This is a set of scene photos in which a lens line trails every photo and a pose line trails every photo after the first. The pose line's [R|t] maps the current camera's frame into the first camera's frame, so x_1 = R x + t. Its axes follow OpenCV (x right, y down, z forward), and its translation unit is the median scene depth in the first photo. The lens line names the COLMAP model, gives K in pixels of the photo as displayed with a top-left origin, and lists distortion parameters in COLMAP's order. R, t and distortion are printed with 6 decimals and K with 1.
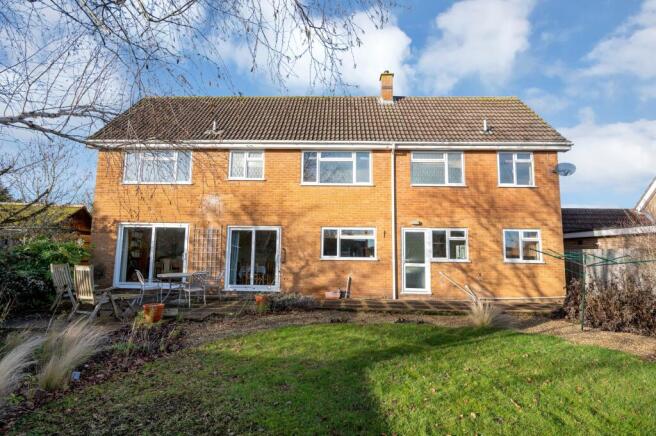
lens RADIAL K [[334.3, 0, 328.5], [0, 334.3, 215.1], [0, 0, 1]] dist [-0.013121, 0.002673]
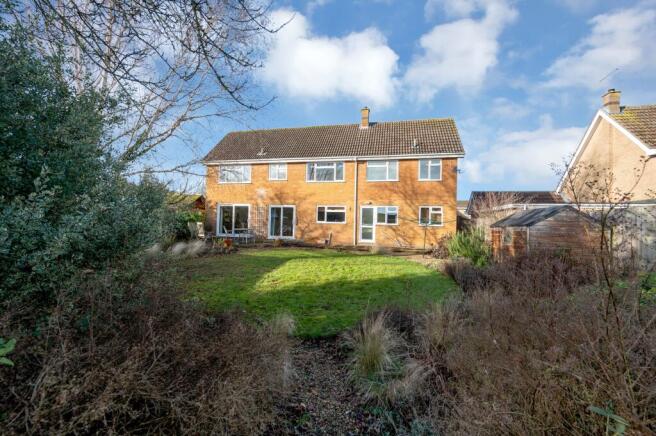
lens RADIAL K [[259.3, 0, 328.2], [0, 259.3, 221.7], [0, 0, 1]] dist [-0.027256, -0.000943]
pose [[0.980136, 0.008613, -0.198138, 0.322626], [0.011301, 0.995007, 0.099159, -0.015242], [0.198002, -0.099429, 0.975146, -0.376958]]
